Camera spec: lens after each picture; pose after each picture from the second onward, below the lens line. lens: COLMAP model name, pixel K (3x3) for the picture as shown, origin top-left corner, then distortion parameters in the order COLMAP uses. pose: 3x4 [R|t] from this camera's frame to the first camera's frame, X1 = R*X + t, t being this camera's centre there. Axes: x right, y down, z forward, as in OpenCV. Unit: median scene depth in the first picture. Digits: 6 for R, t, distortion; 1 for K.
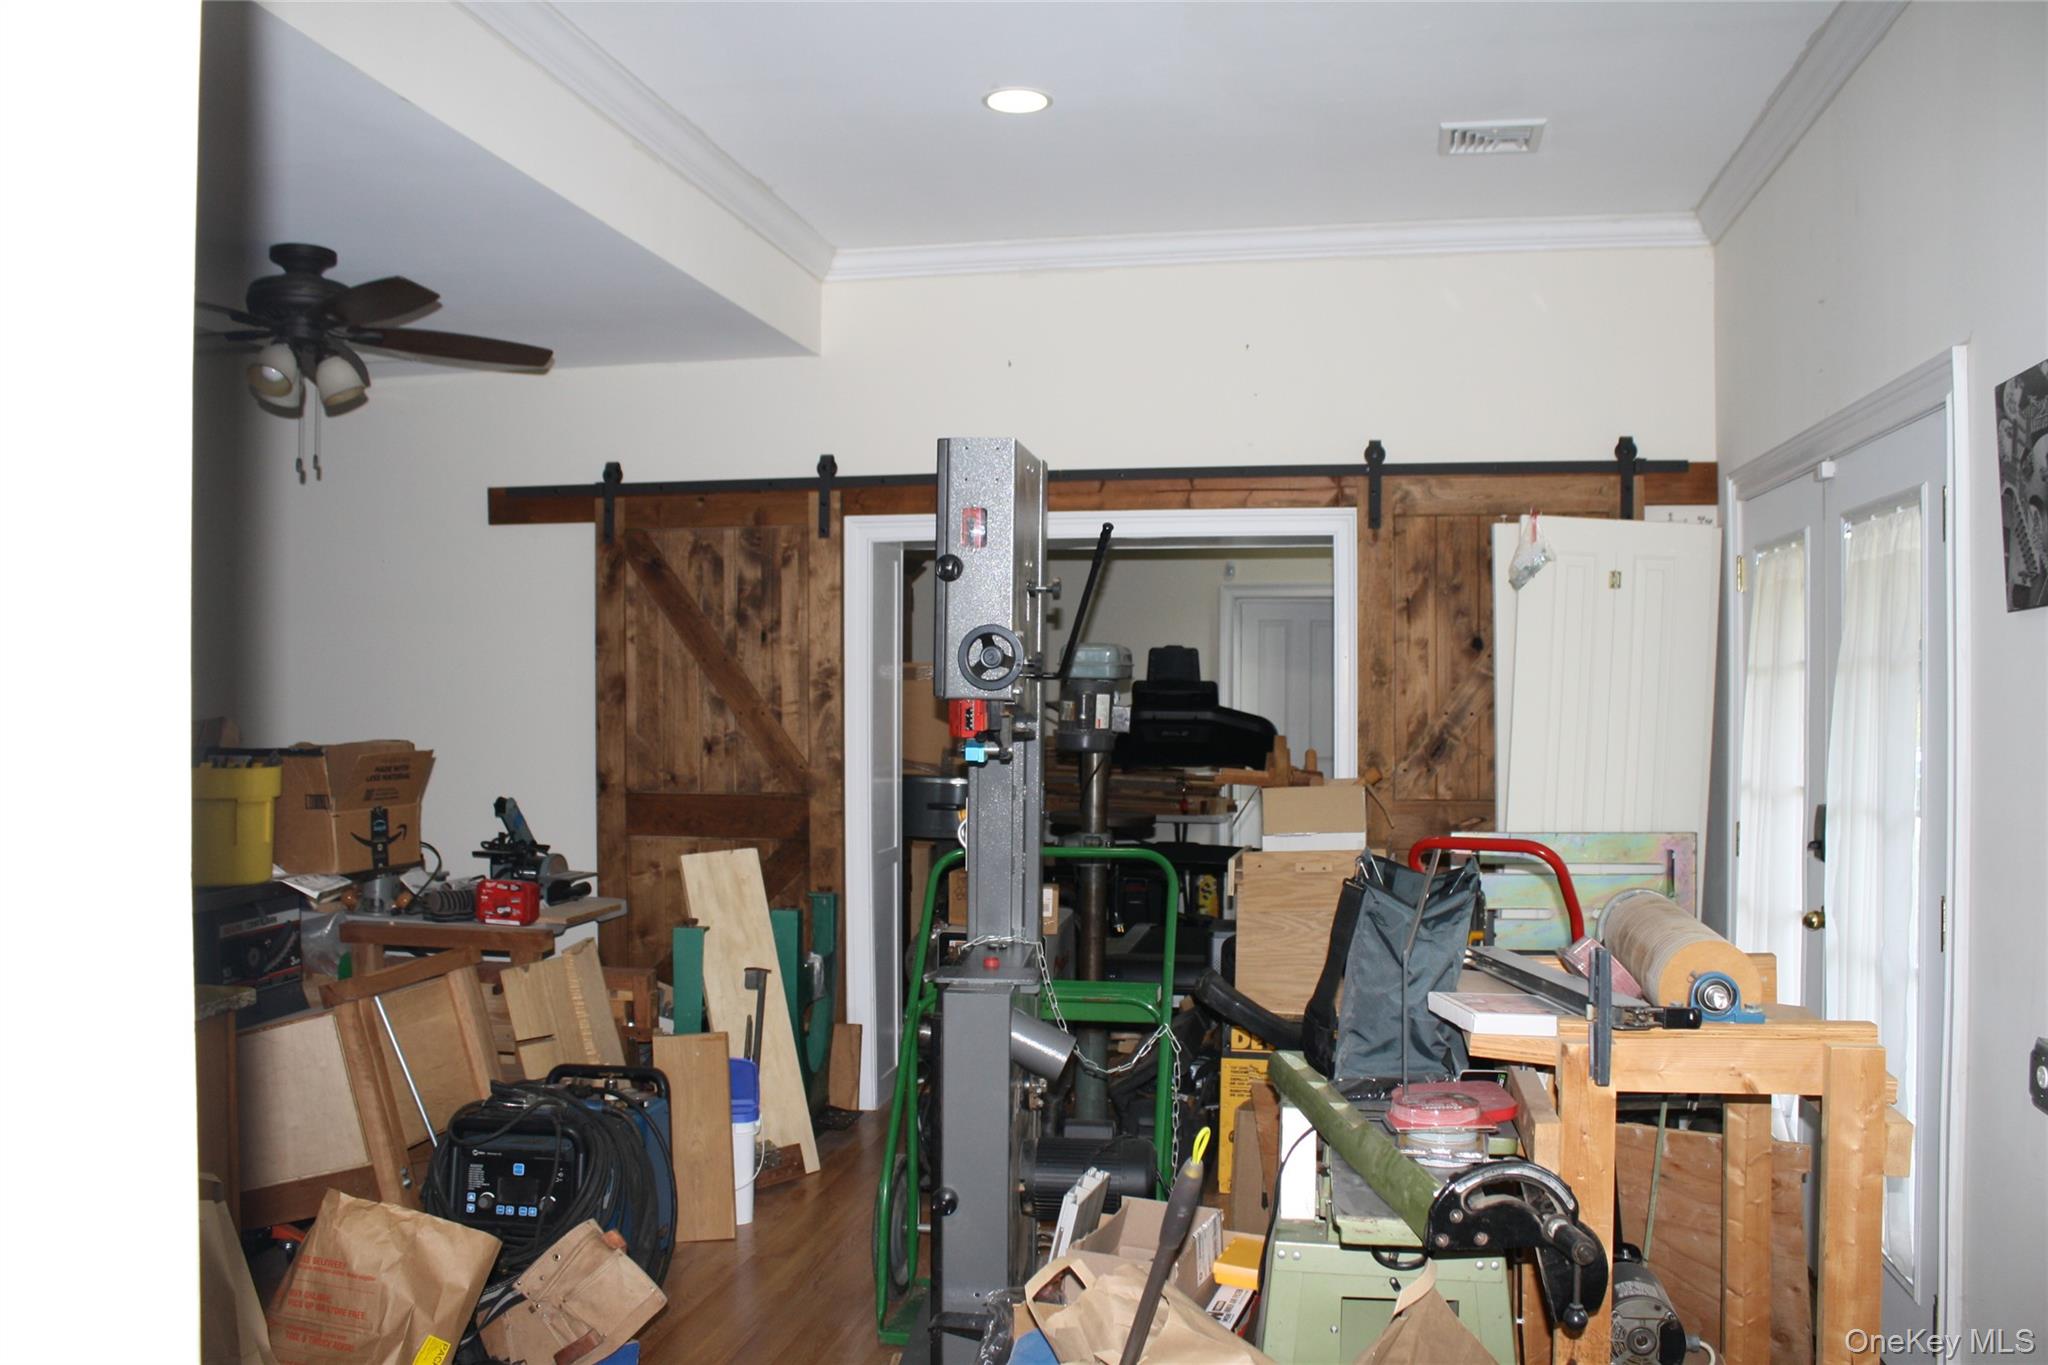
lens RADIAL K [[1722.3, 0, 1024.7], [0, 1722.3, 683.4], [0, 0, 1]] dist [-0.128327, 0.099505]
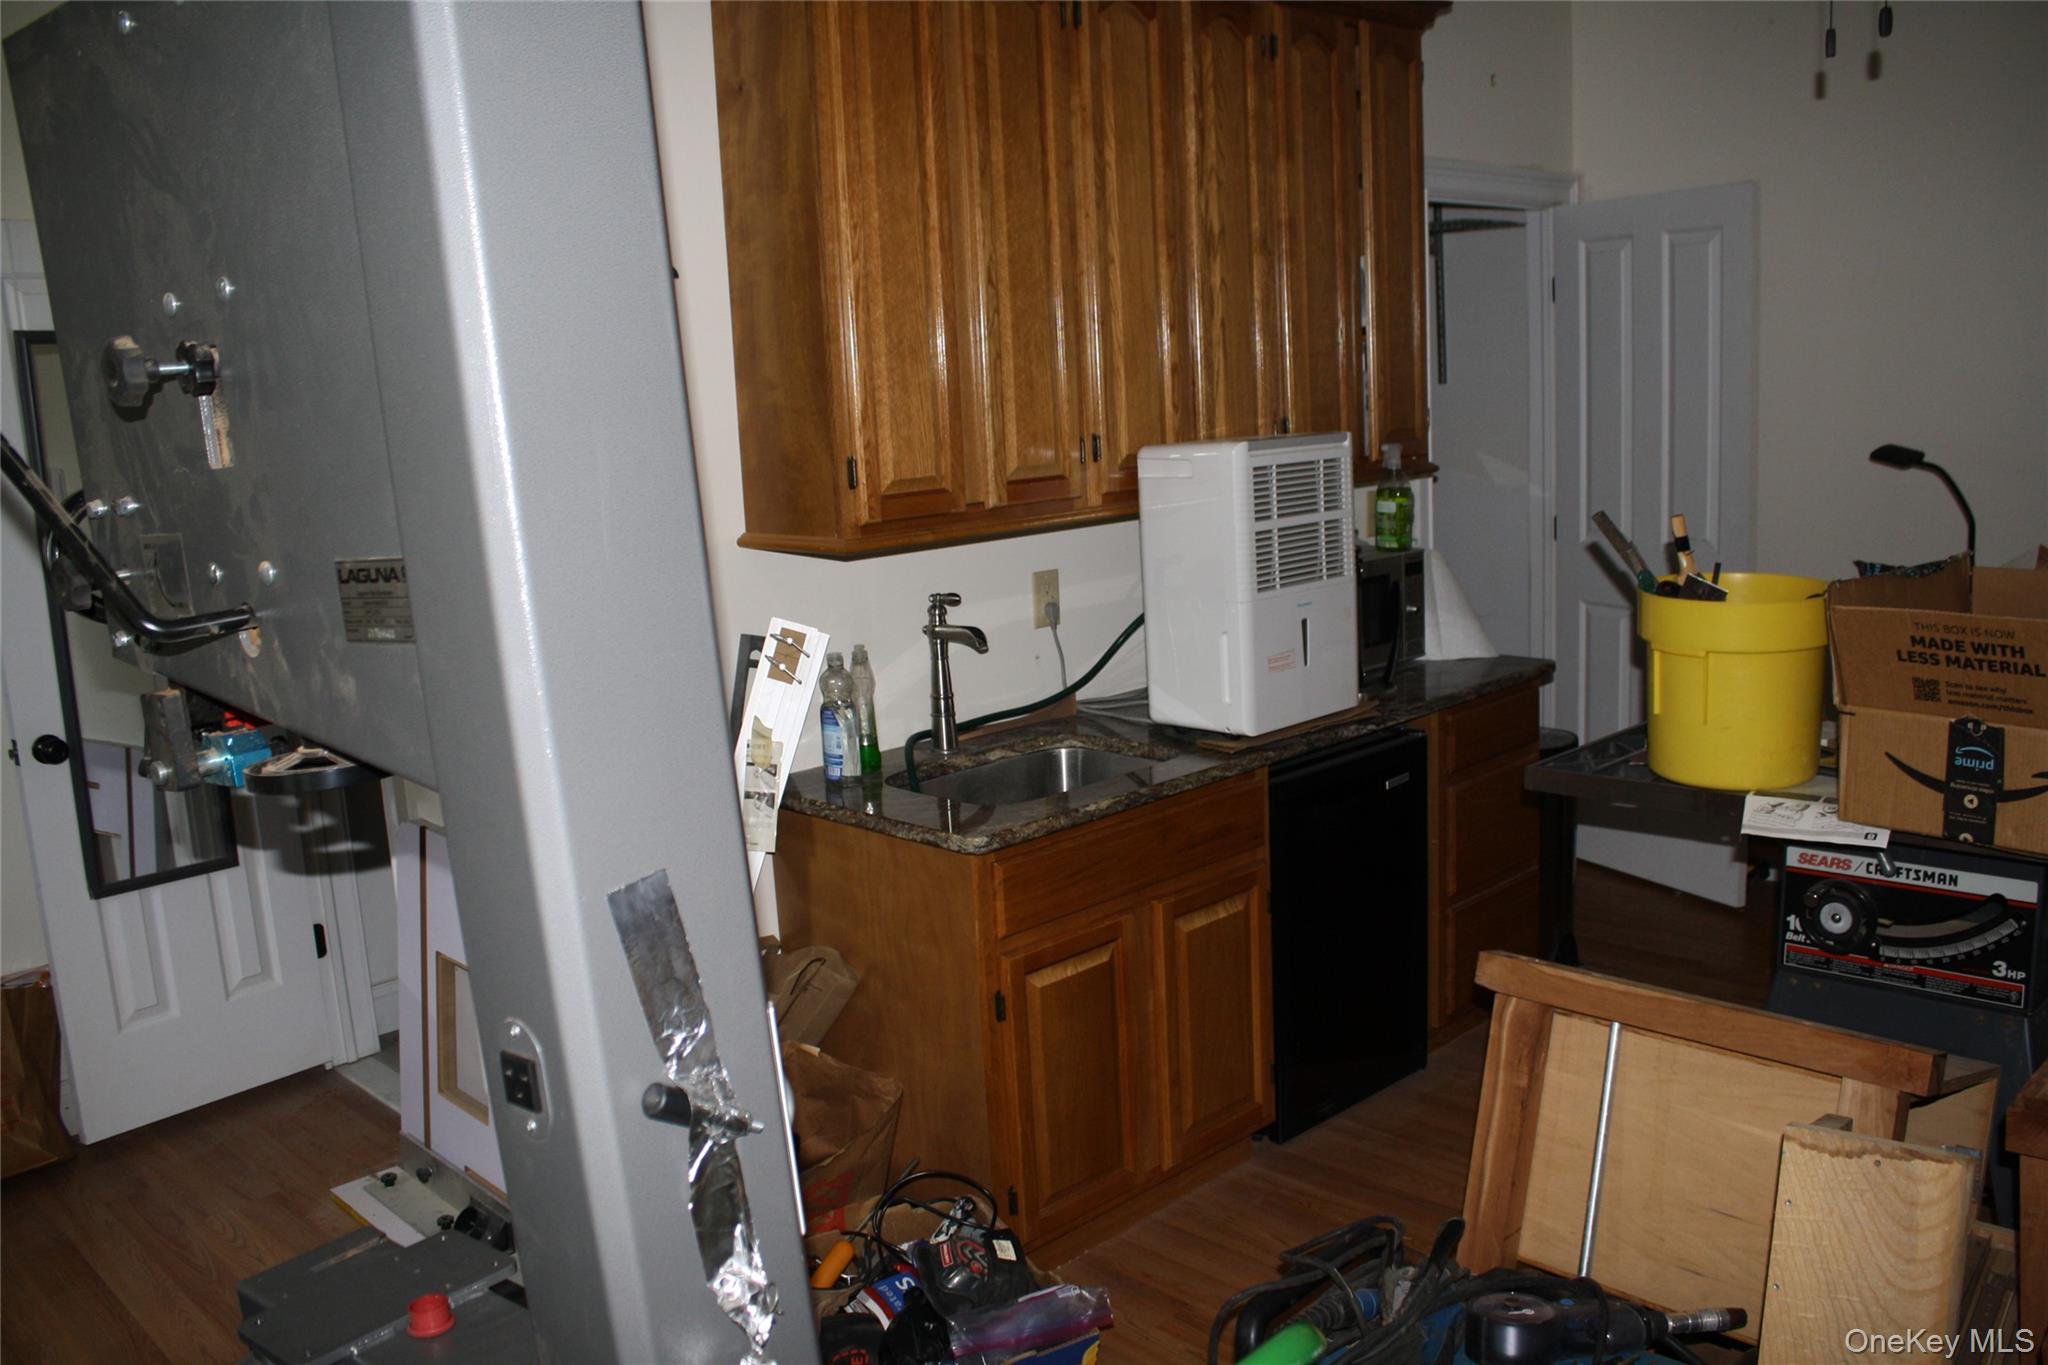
lens RADIAL K [[1722.3, 0, 1024.6], [0, 1722.3, 685.4], [0, 0, 1]] dist [-0.128327, 0.099505]
pose [[-0.576392, 0.178163, -0.797515, 0.158113], [0.055734, 0.982242, 0.179149, -0.038431], [0.815270, 0.058812, -0.576086, 1.057146]]
